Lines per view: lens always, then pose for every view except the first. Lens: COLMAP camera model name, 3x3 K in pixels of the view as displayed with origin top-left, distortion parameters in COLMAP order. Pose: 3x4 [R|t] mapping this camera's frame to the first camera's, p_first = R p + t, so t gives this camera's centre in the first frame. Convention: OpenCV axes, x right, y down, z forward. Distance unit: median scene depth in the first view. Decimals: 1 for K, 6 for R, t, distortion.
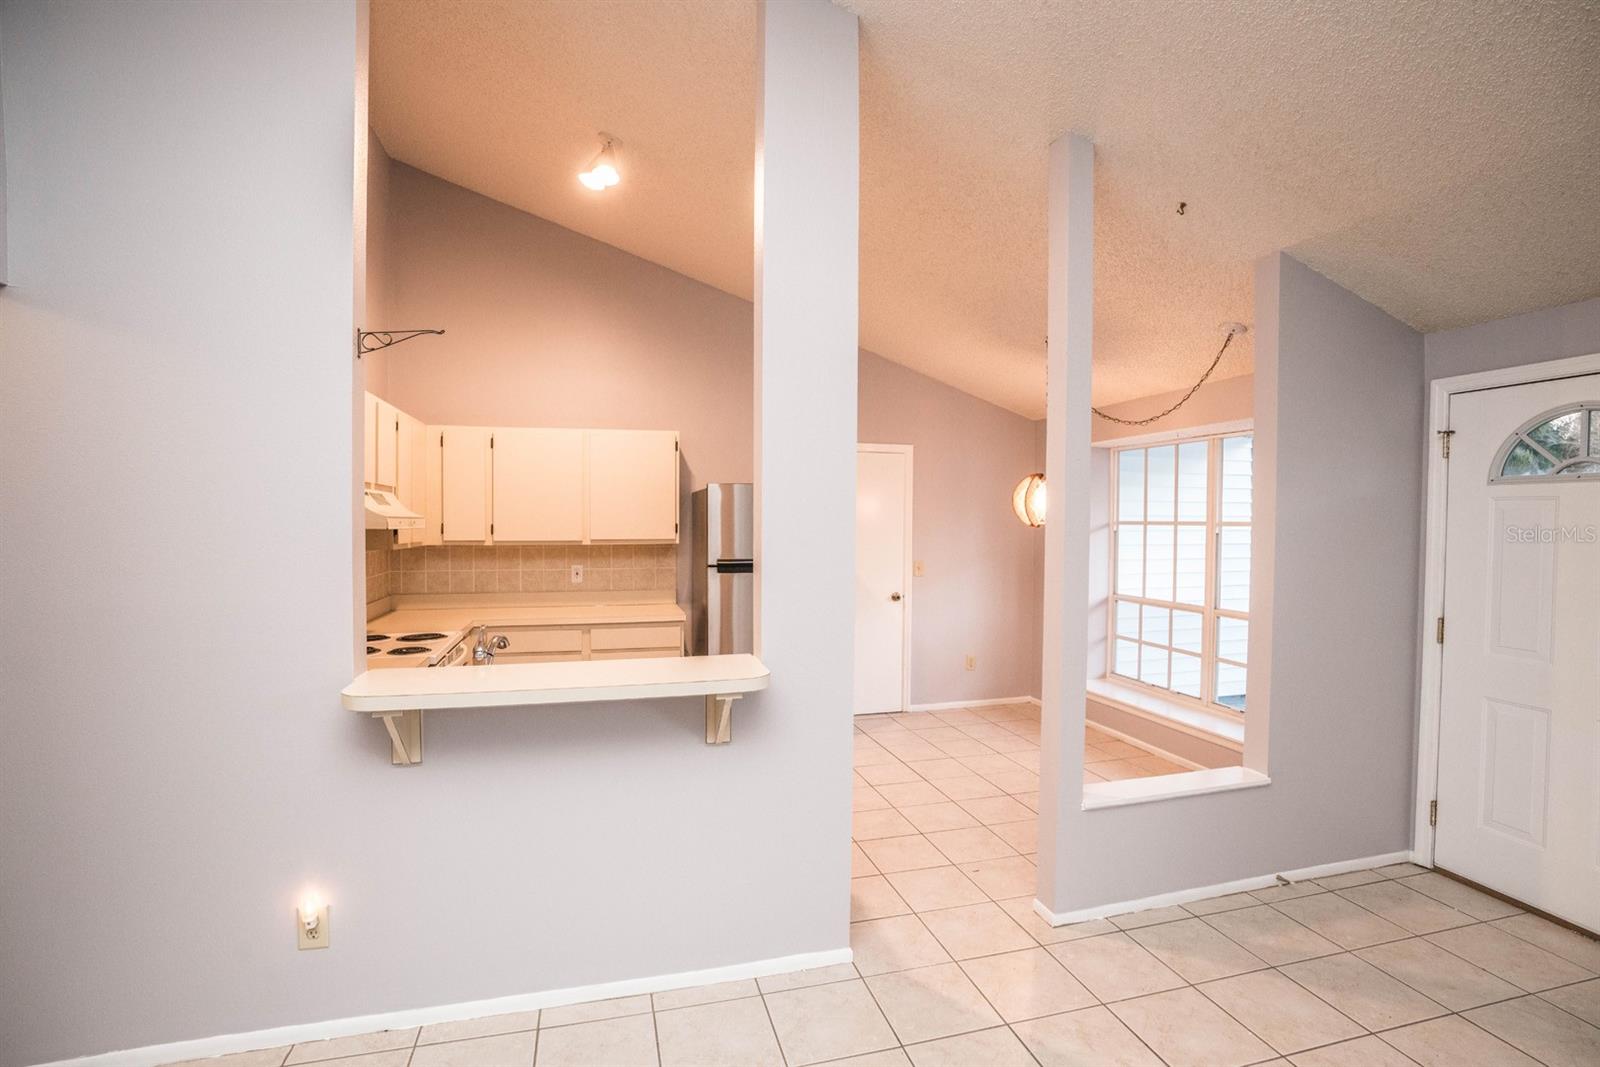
lens RADIAL K [[737.5, 0, 800.0], [0, 737.5, 533.5], [0, 0, 1]] dist [-0.027587, 0.000433]
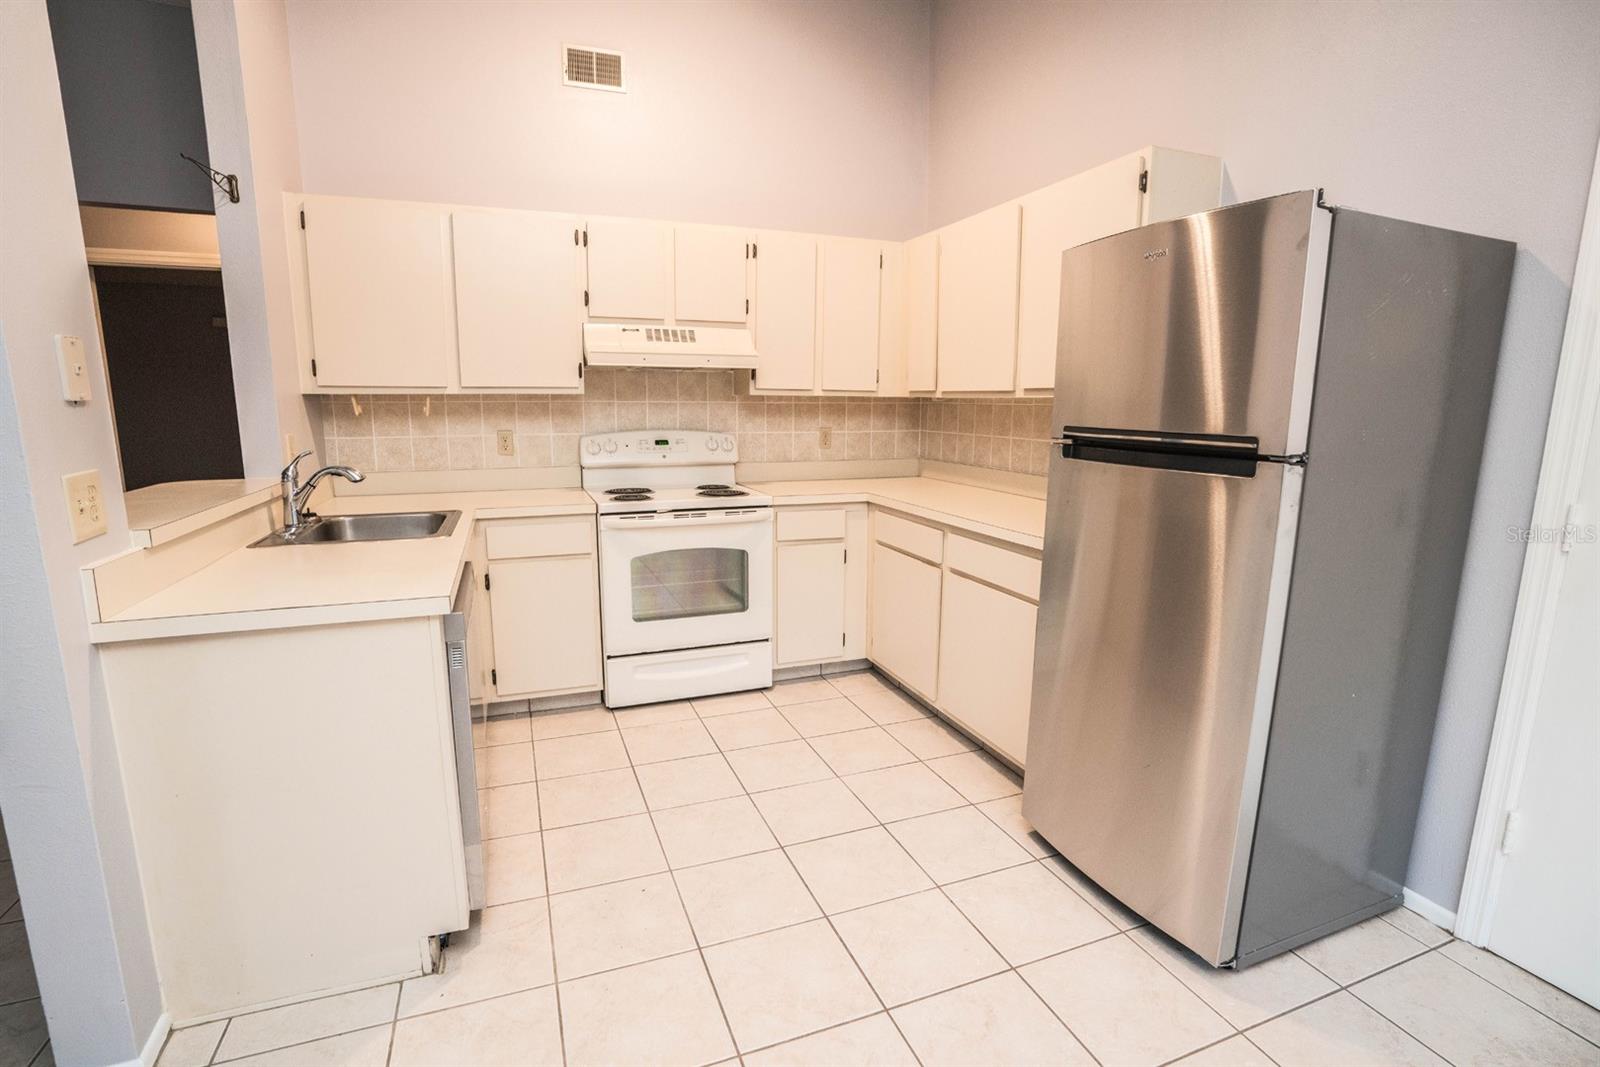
lens RADIAL K [[737.5, 0, 800.0], [0, 737.5, 533.5], [0, 0, 1]] dist [-0.027587, 0.000433]
pose [[0.054011, 0.168186, -0.984274, 0.348801], [0.006374, 0.985635, 0.168769, 0.022841], [0.998520, -0.015389, 0.052163, 0.866174]]
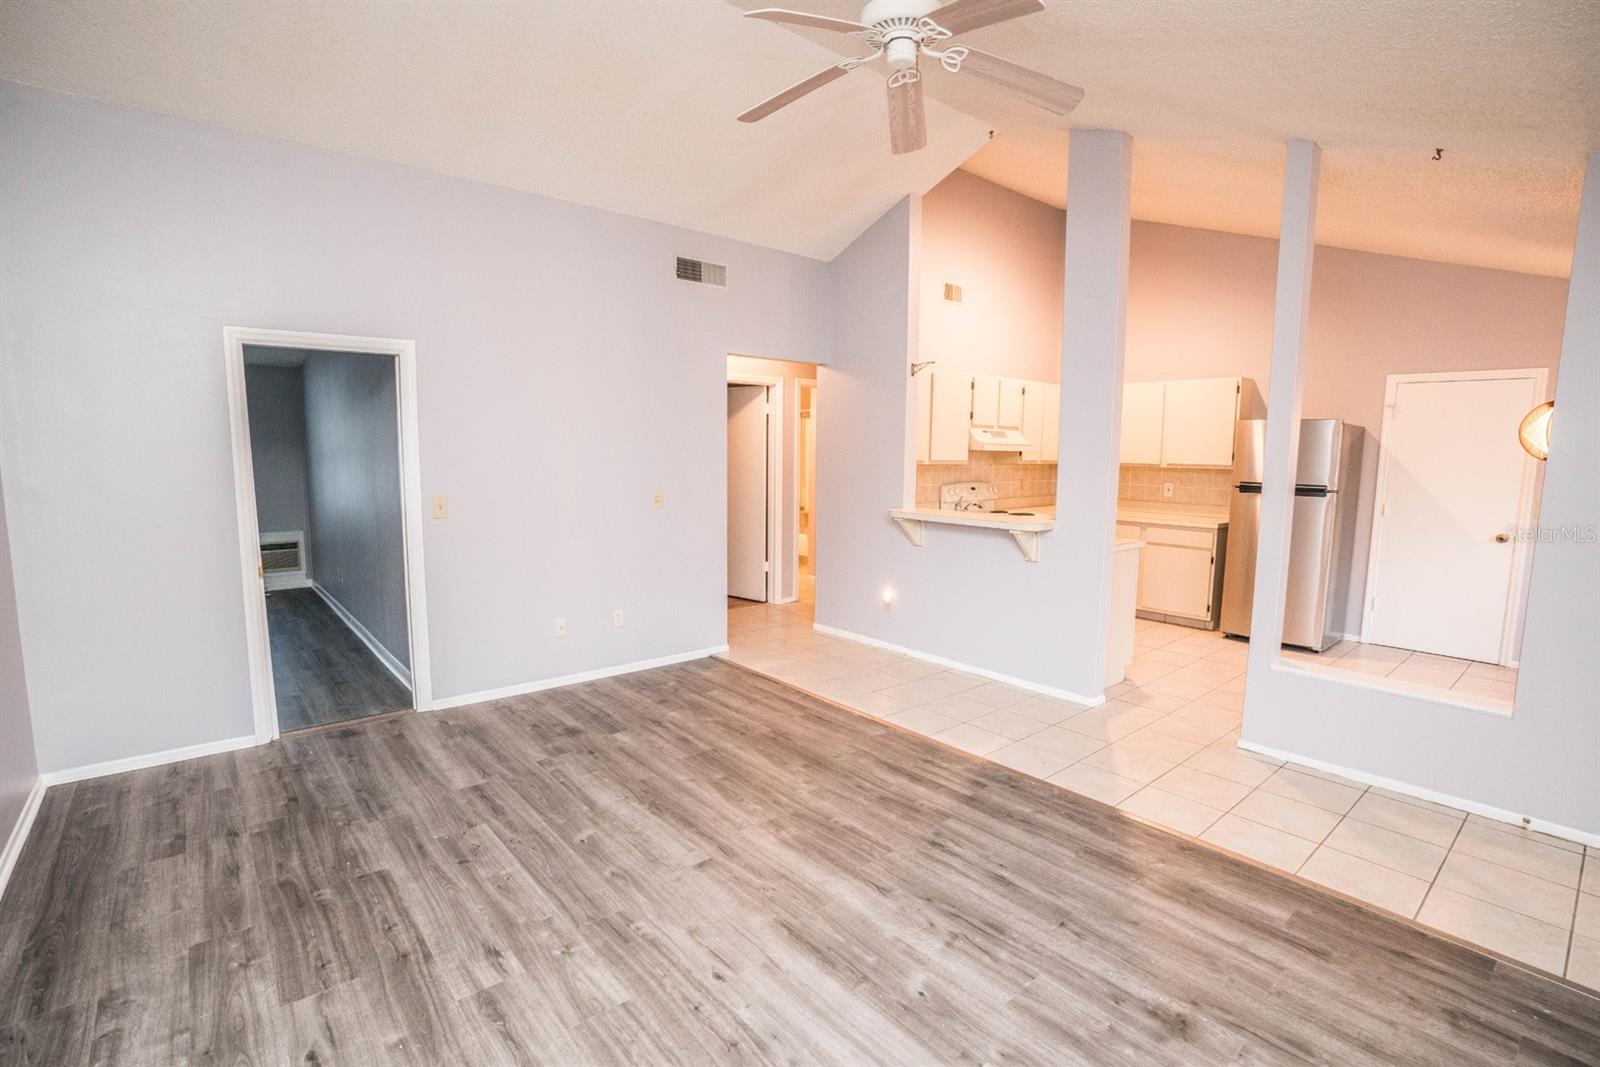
lens RADIAL K [[737.5, 0, 800.0], [0, 737.5, 533.5], [0, 0, 1]] dist [-0.027587, 0.000433]
pose [[0.416281, 0.102066, -0.903489, 0.746704], [0.001402, 0.993606, 0.112893, -0.020967], [0.909235, -0.048262, 0.413476, -0.204920]]
